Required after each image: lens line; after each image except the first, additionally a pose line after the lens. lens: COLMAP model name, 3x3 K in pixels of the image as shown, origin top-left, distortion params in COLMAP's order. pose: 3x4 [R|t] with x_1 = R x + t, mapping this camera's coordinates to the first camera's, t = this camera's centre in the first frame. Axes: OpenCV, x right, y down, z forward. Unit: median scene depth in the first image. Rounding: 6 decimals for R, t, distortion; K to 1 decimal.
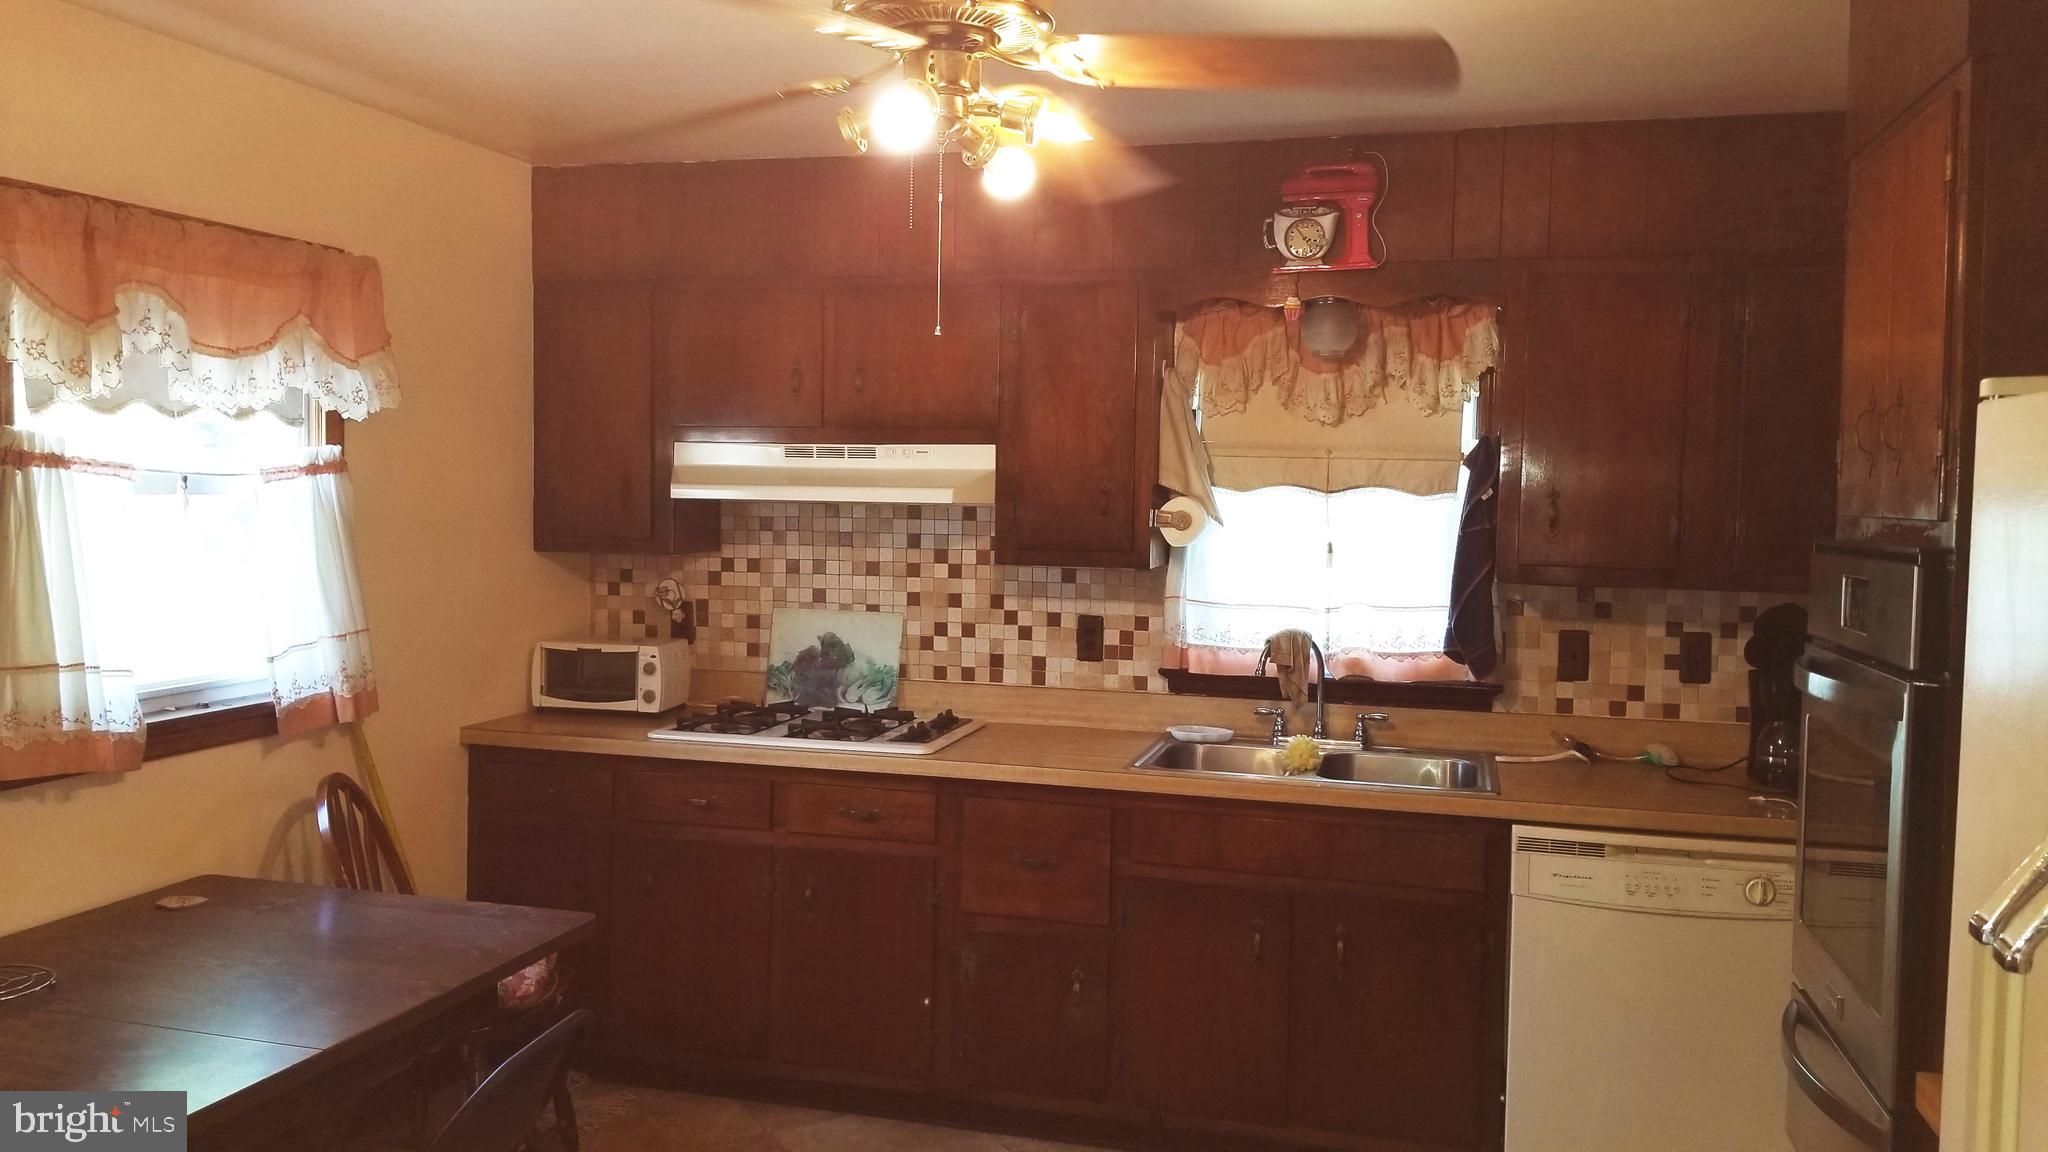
lens RADIAL K [[1606.1, 0, 1017.1], [0, 1606.1, 575.7], [0, 0, 1]] dist [0.028589, -0.005894]
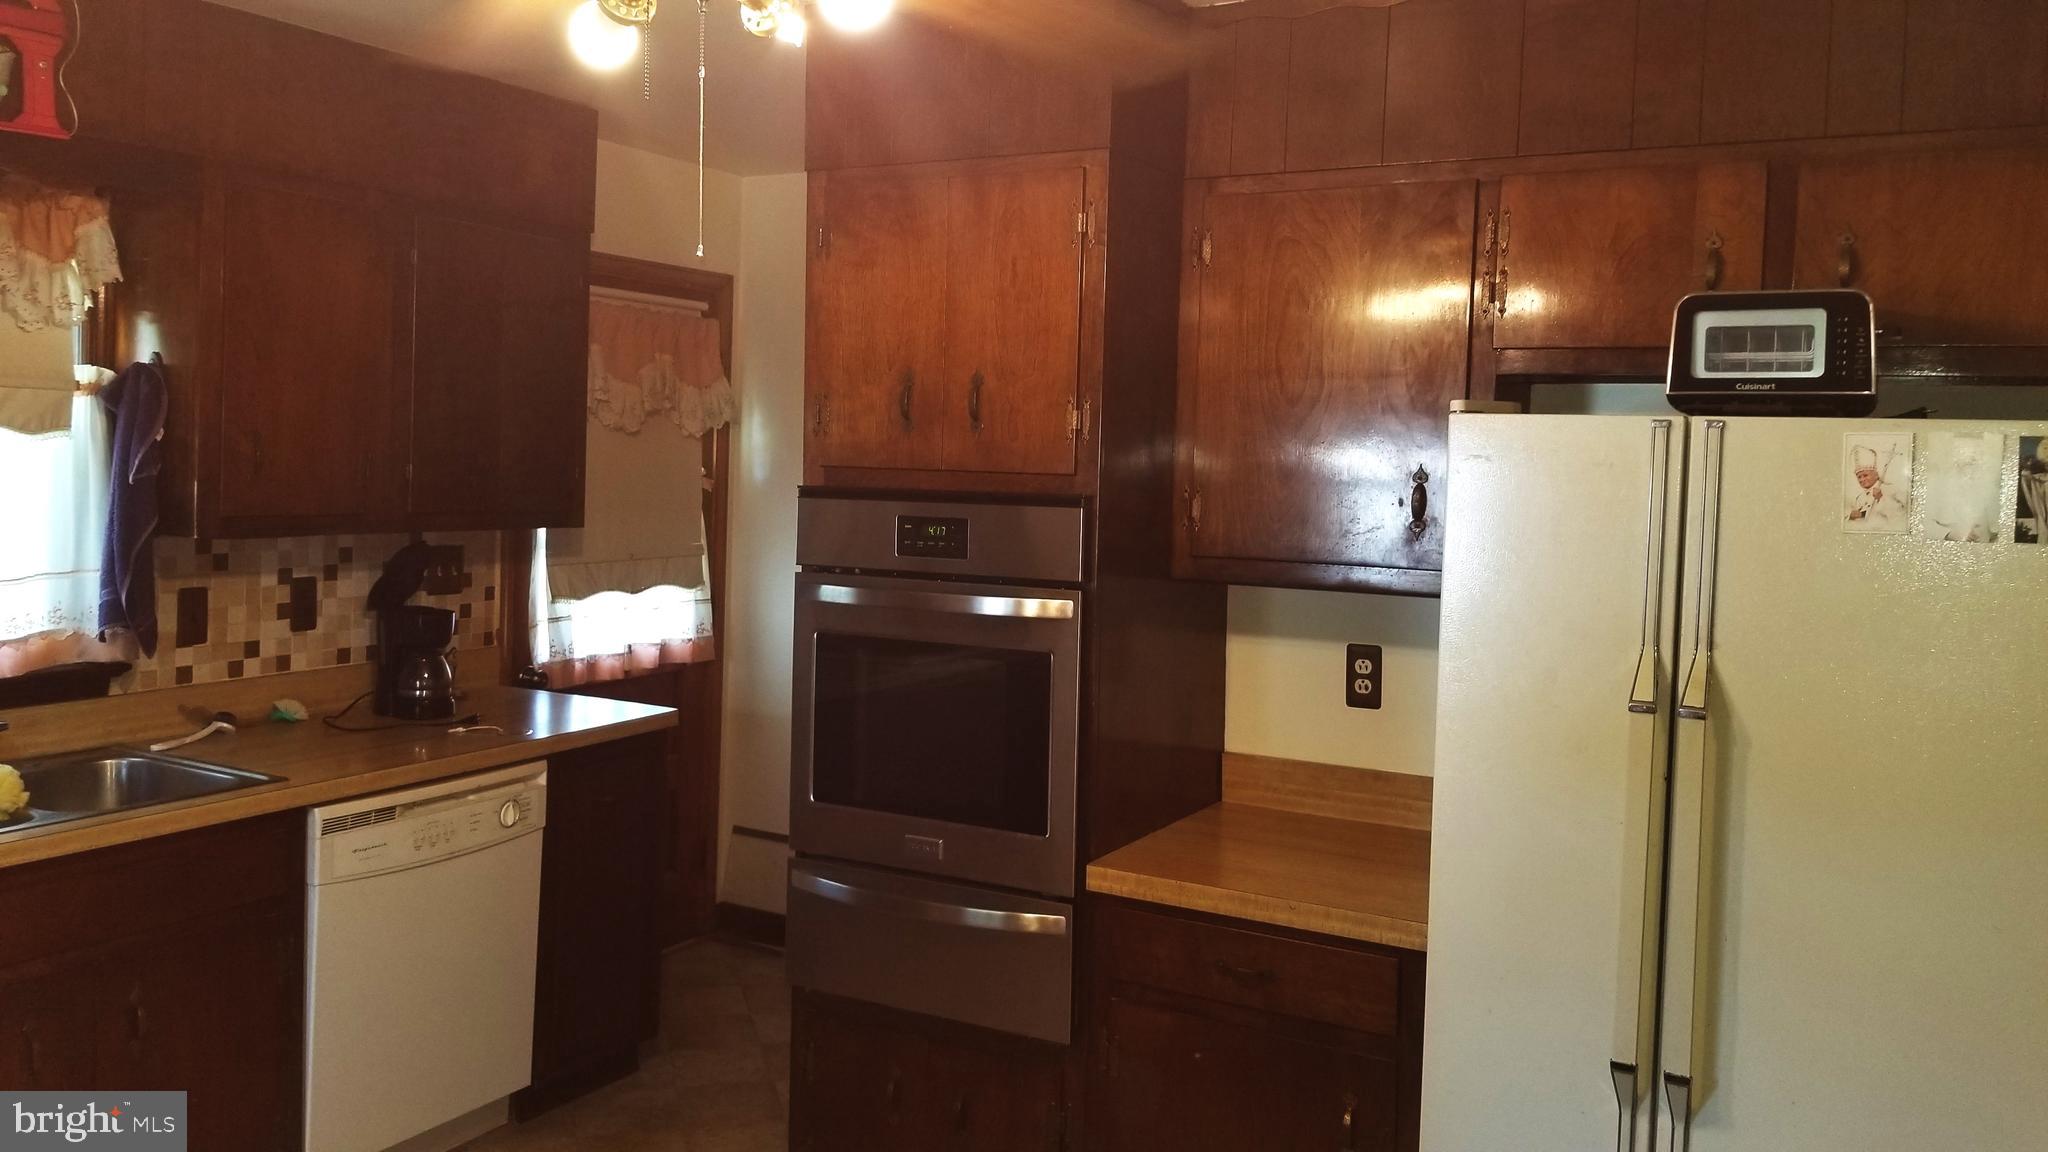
lens RADIAL K [[1606.1, 0, 979.3], [0, 1606.1, 526.6], [0, 0, 1]] dist [0.028589, -0.005894]
pose [[0.248975, -0.055745, 0.966904, -0.403433], [0.030467, 0.998299, 0.049710, -0.030571], [-0.968031, 0.017082, 0.250250, 0.368499]]
